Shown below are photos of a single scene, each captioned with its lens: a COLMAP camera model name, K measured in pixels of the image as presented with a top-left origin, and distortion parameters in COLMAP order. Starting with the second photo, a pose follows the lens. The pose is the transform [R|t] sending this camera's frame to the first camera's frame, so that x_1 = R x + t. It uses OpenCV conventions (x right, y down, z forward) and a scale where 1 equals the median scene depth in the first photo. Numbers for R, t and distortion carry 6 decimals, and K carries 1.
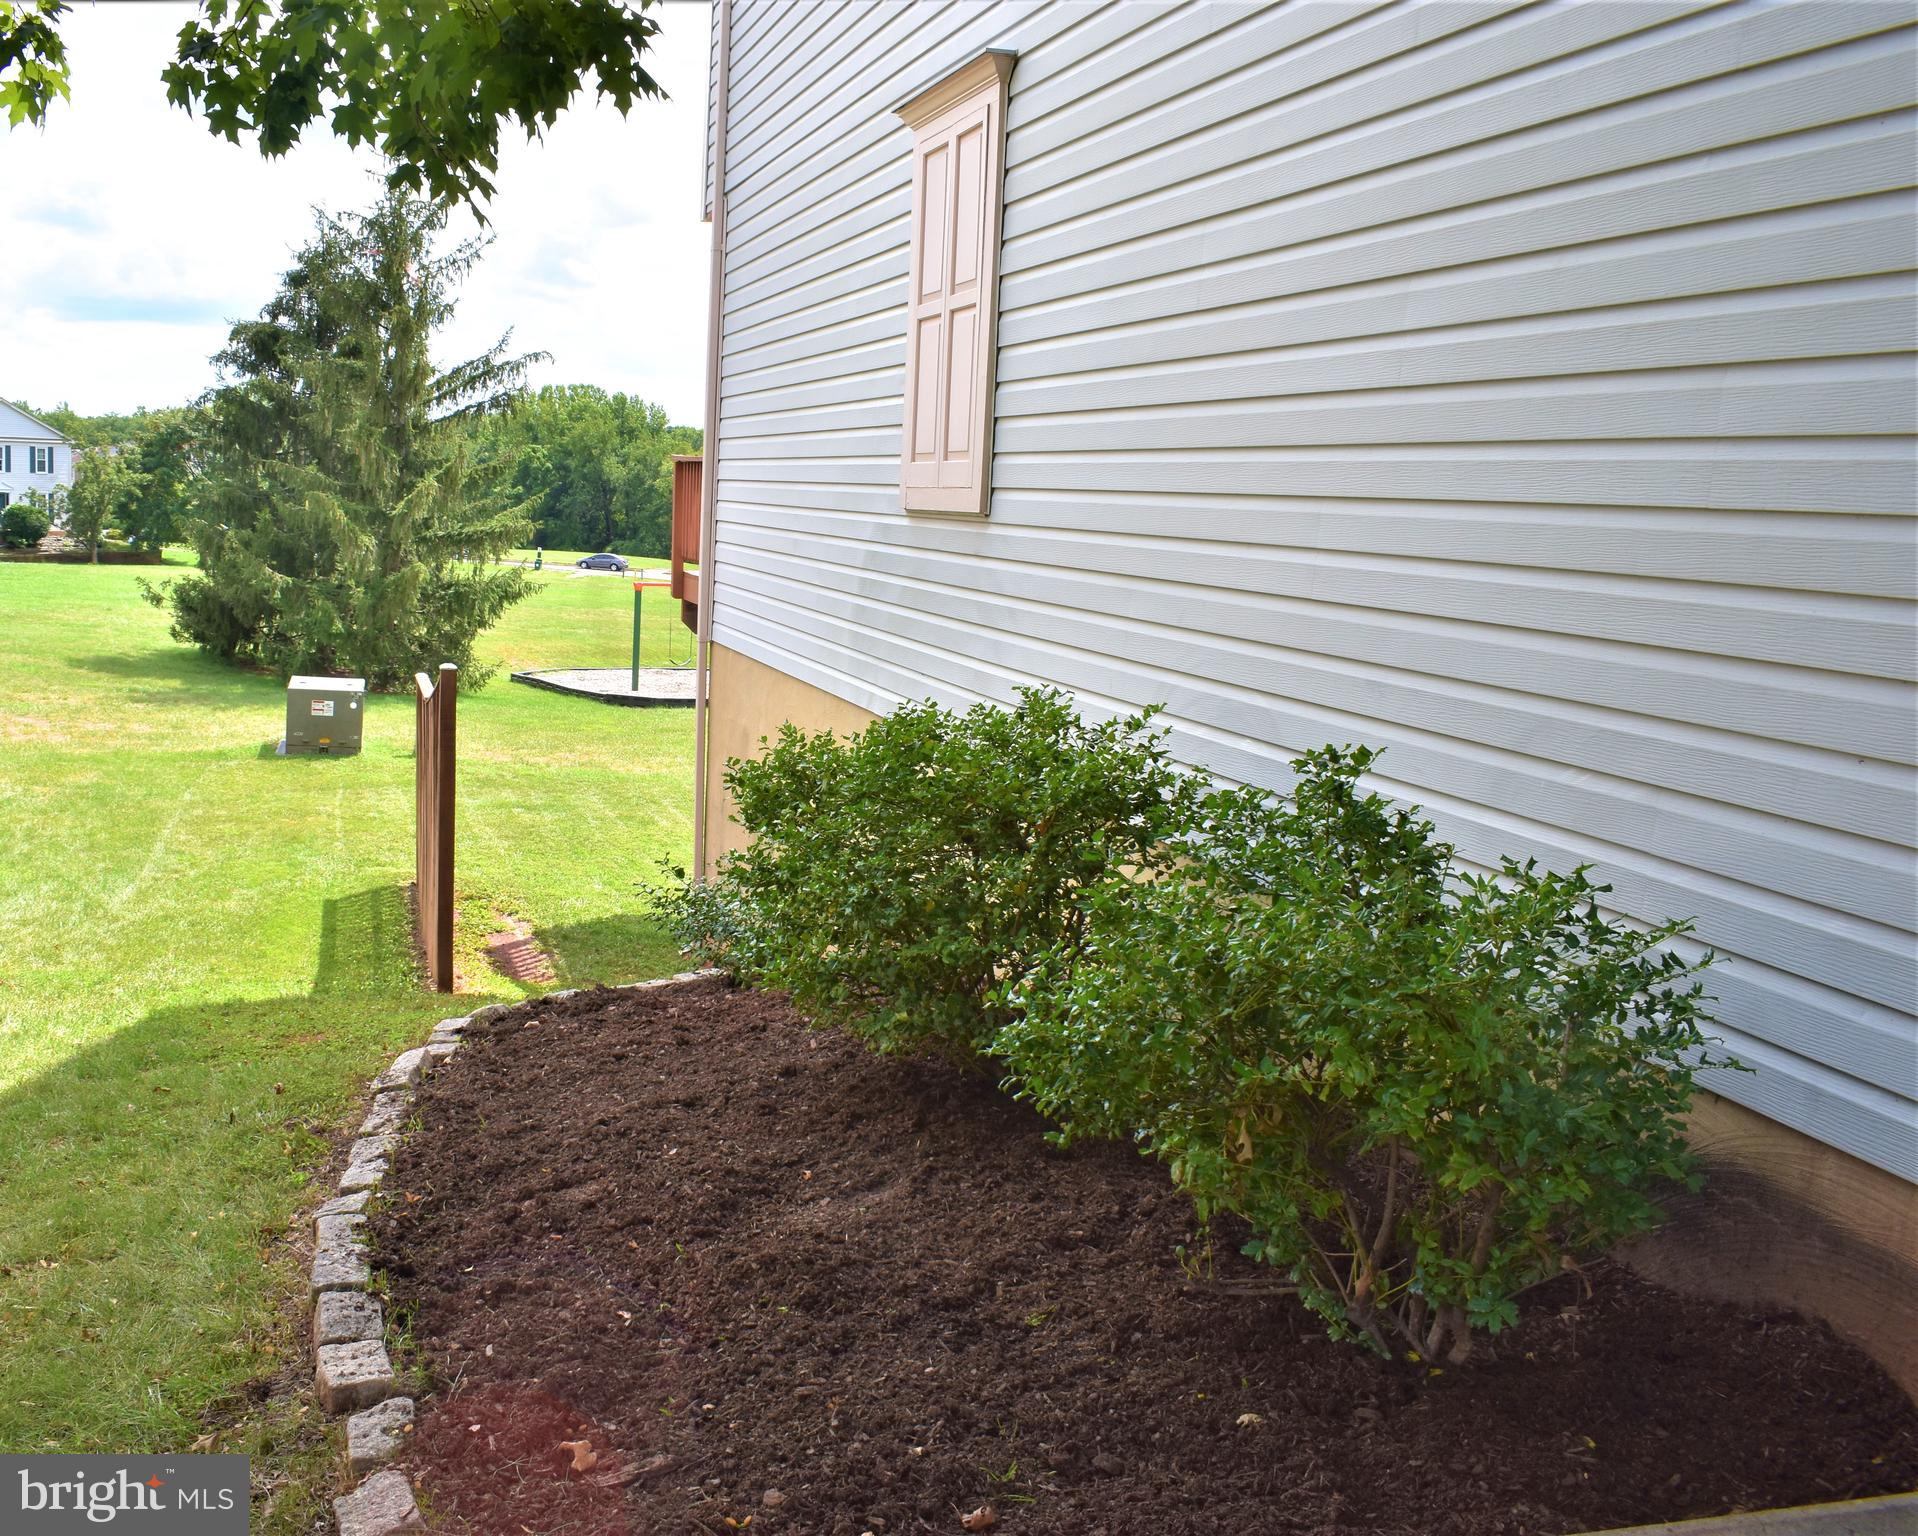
lens RADIAL K [[1814.5, 0, 779.8], [0, 1814.5, 783.2], [0, 0, 1]] dist [-0.099215, 0.000000]
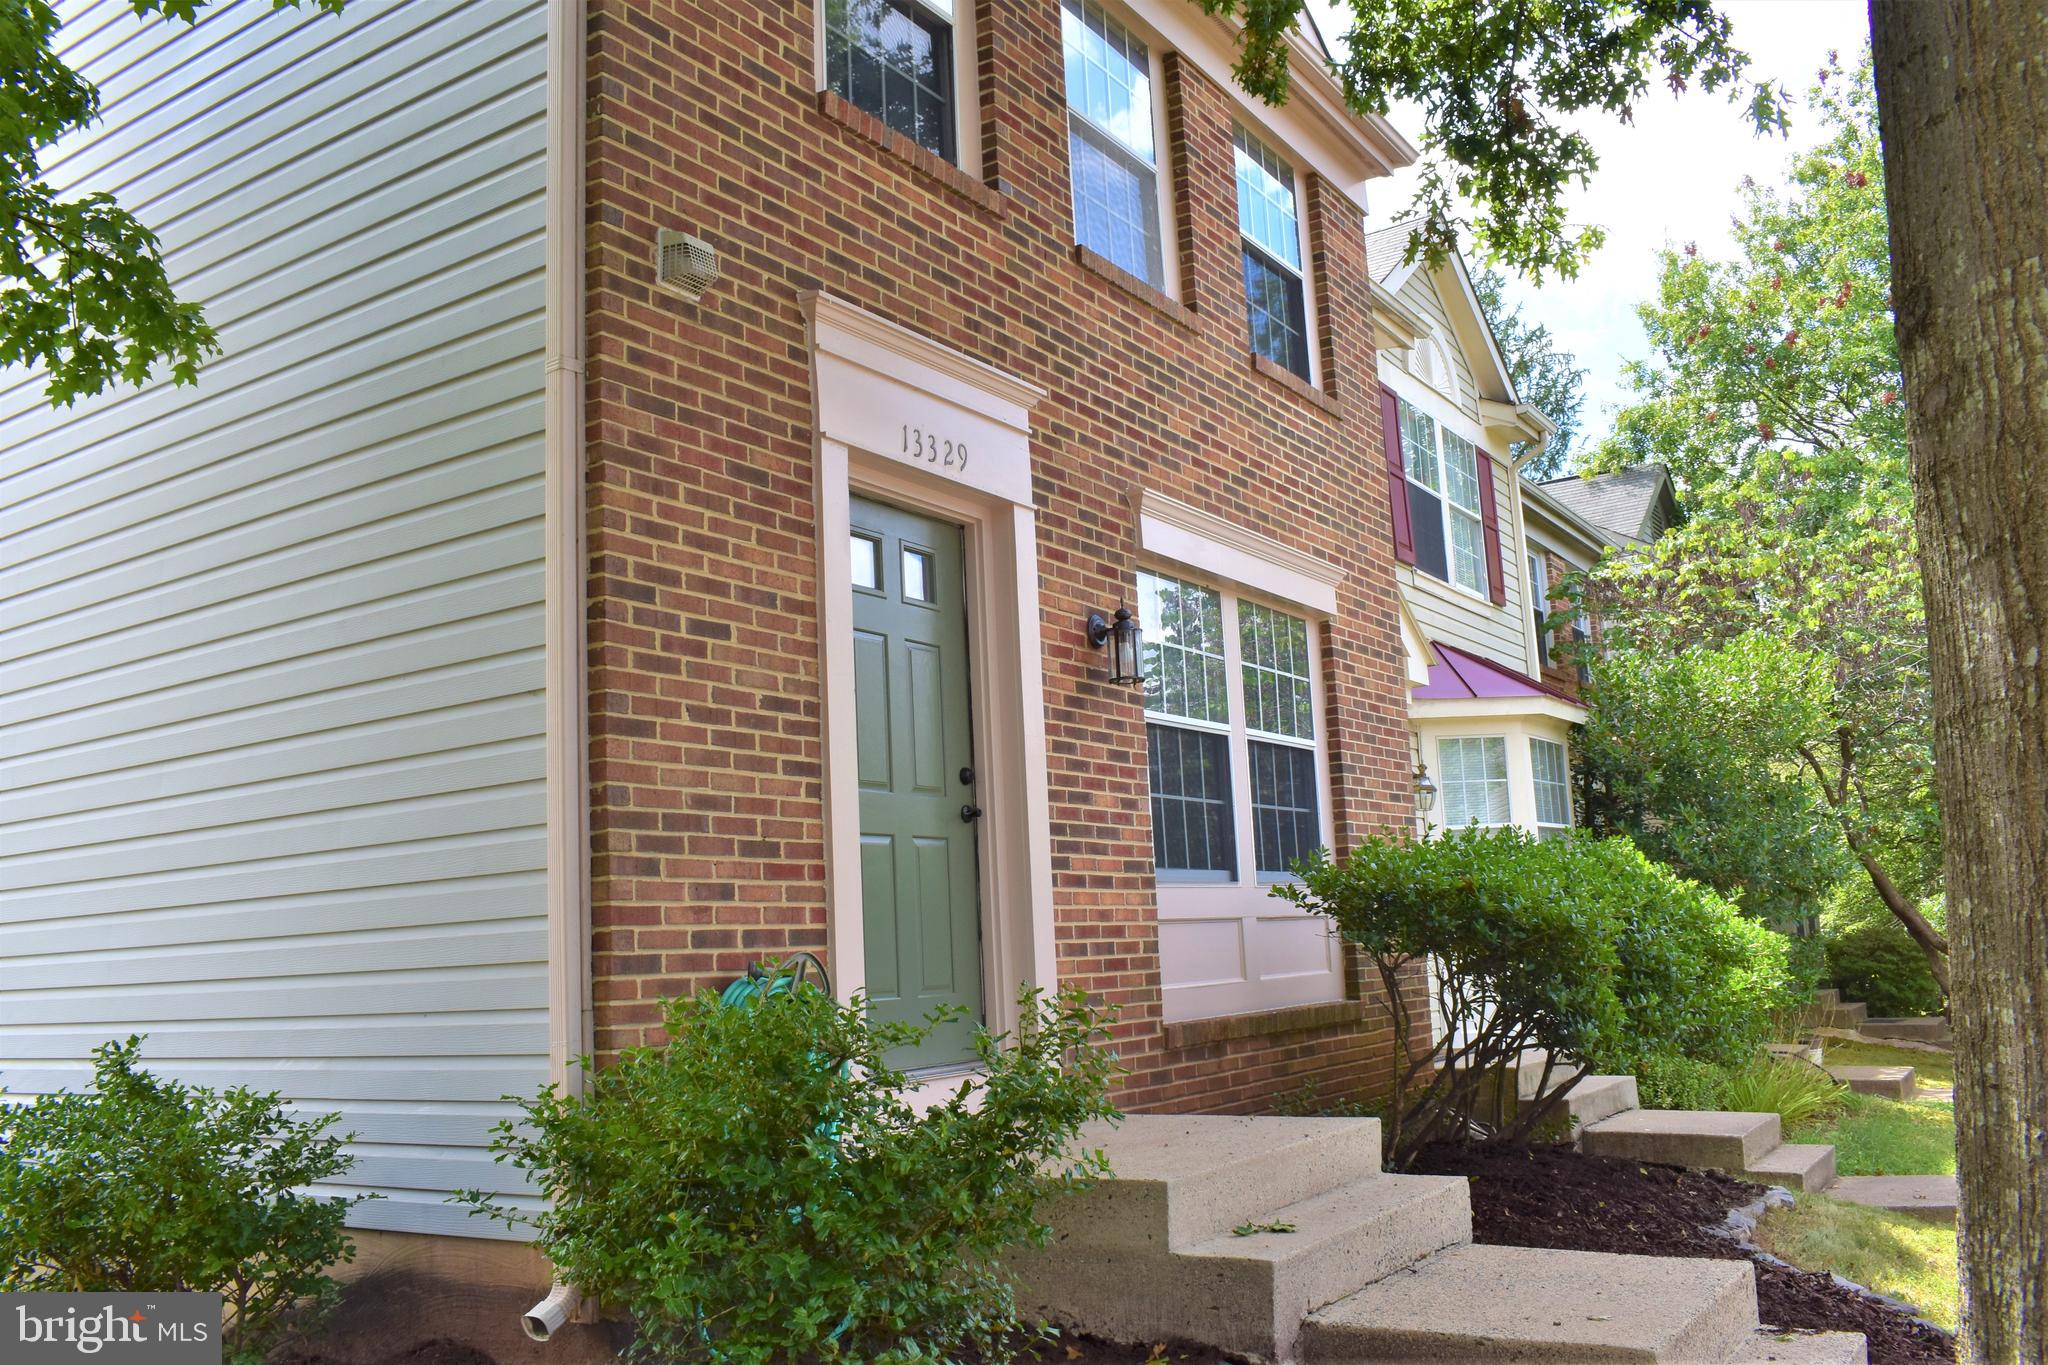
lens RADIAL K [[1763.8, 0, 1005.5], [0, 1763.8, 679.1], [0, 0, 1]] dist [-0.091712, 0.013671]
pose [[0.728944, 0.032055, 0.683822, -0.013501], [0.187300, 0.951449, -0.244260, 0.014719], [-0.658452, 0.306132, 0.687549, -0.052788]]
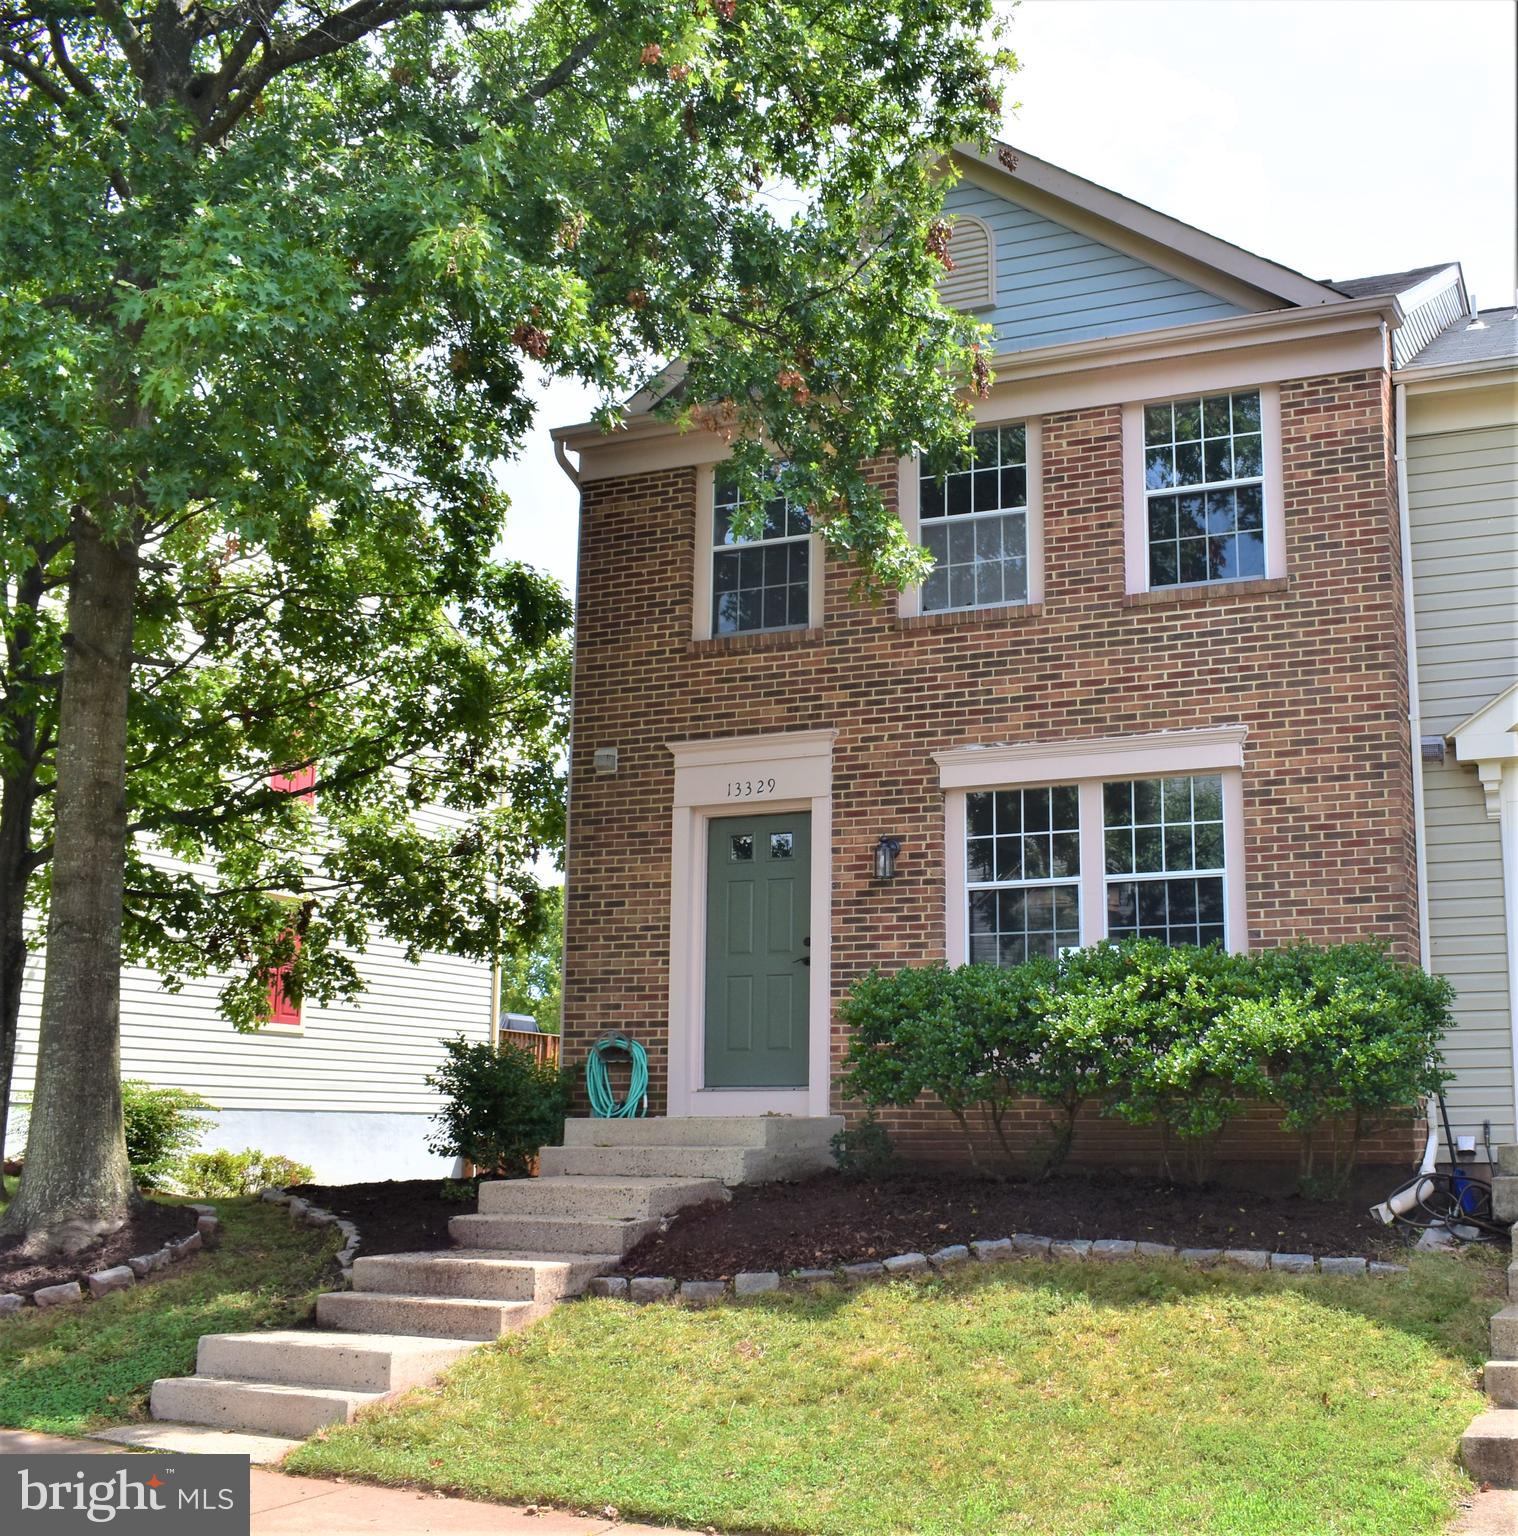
lens RADIAL K [[1901.9, 0, 863.4], [0, 1901.9, 793.2], [0, 0, 1]] dist [-0.087346, 0.000000]
pose [[0.788101, -0.143223, -0.598652, 0.311892], [-0.069612, 0.945577, -0.317865, 0.065908], [0.611597, 0.292183, 0.735240, -0.190129]]
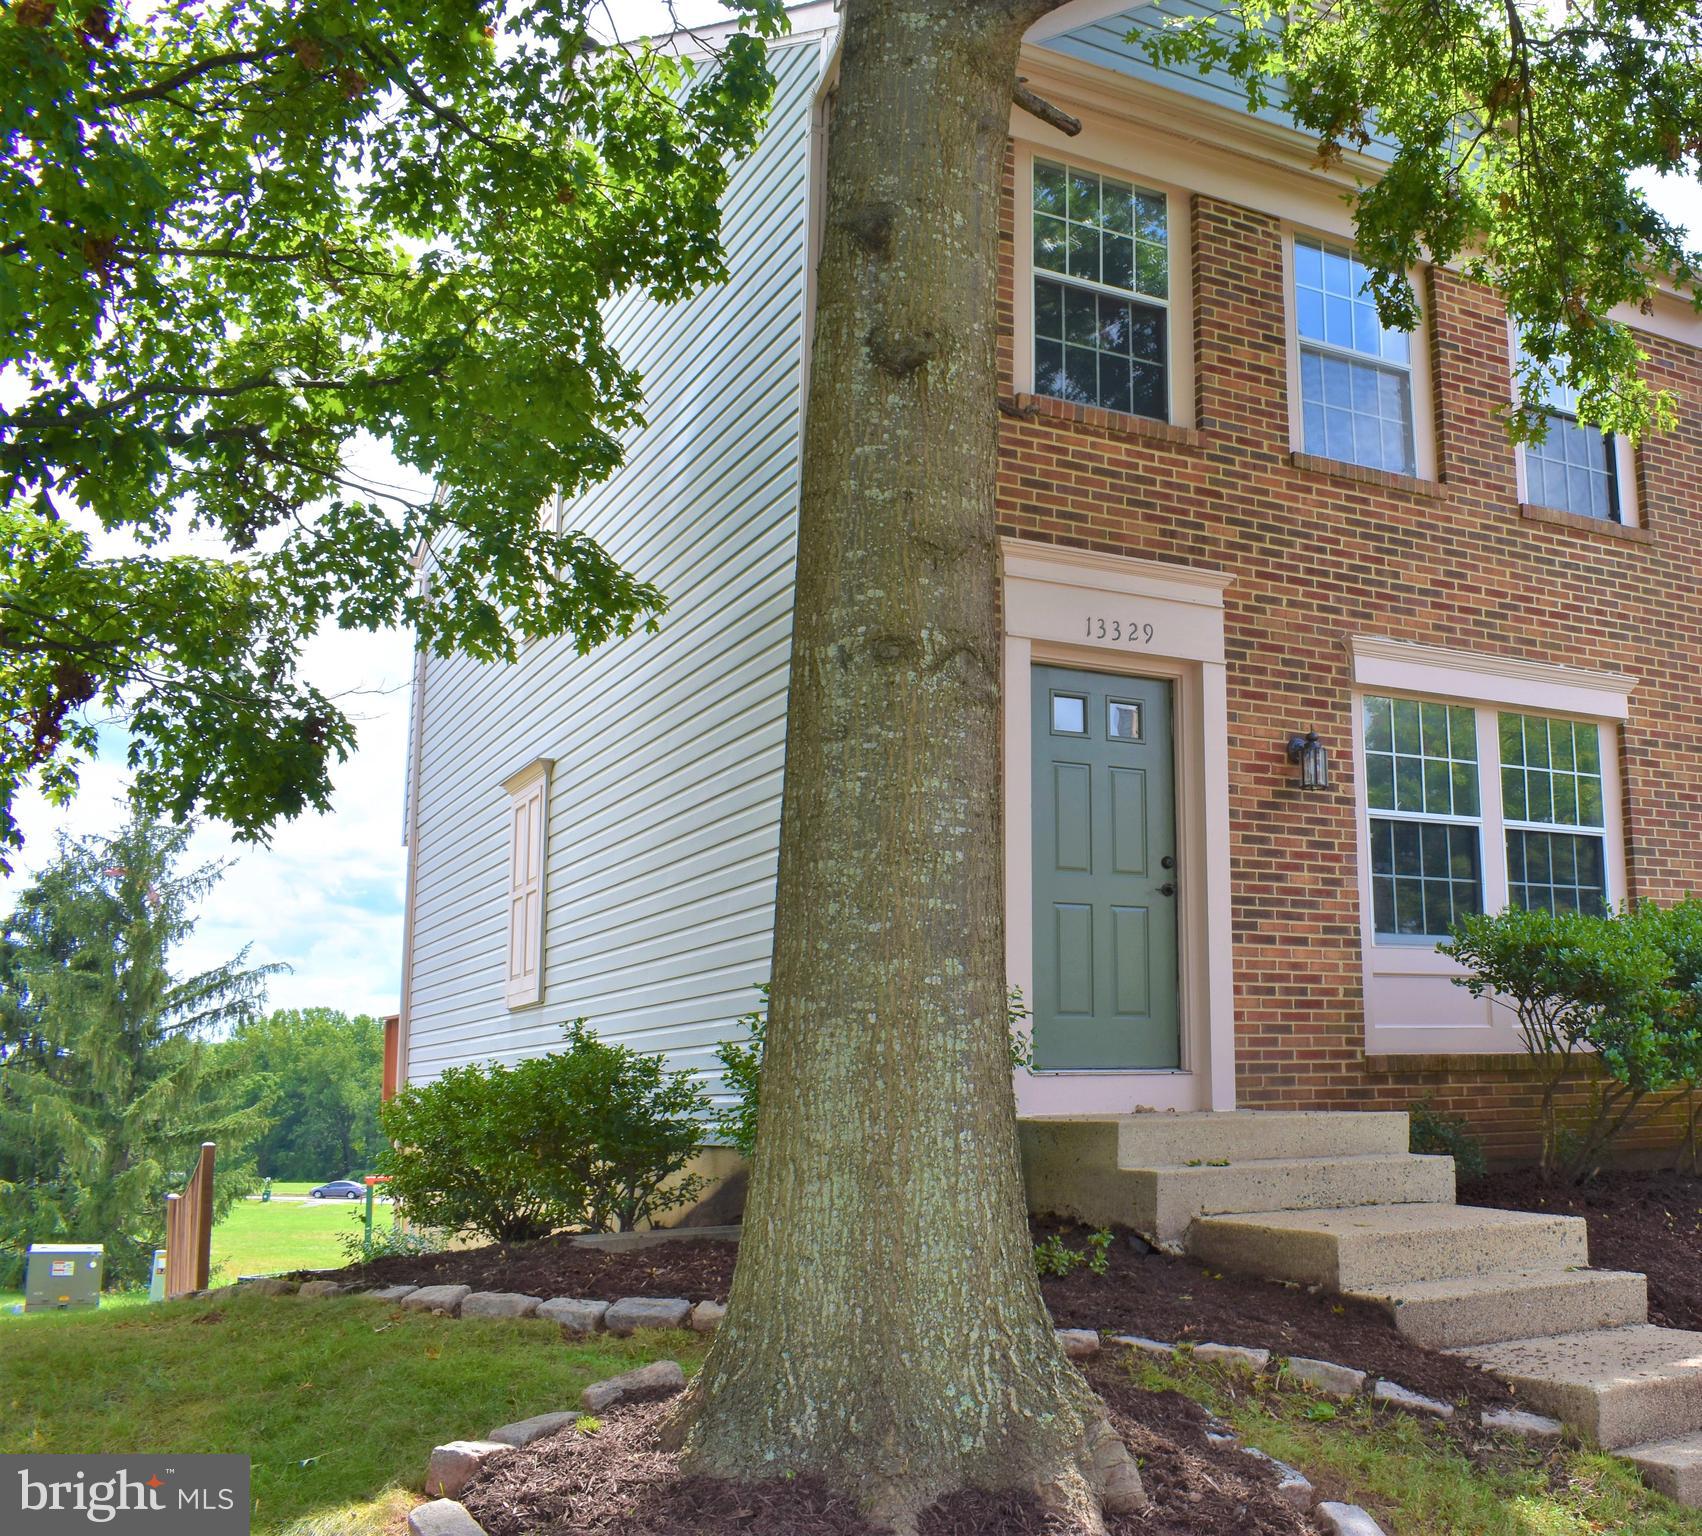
lens RADIAL K [[1806.1, 0, 1111.0], [0, 1806.1, 775.8], [0, 0, 1]] dist [-0.076917, 0.000000]
pose [[0.951779, -0.002291, 0.306777, 0.017843], [0.103694, 0.943523, -0.314663, 0.043899], [-0.288730, 0.331300, 0.898262, -0.143620]]
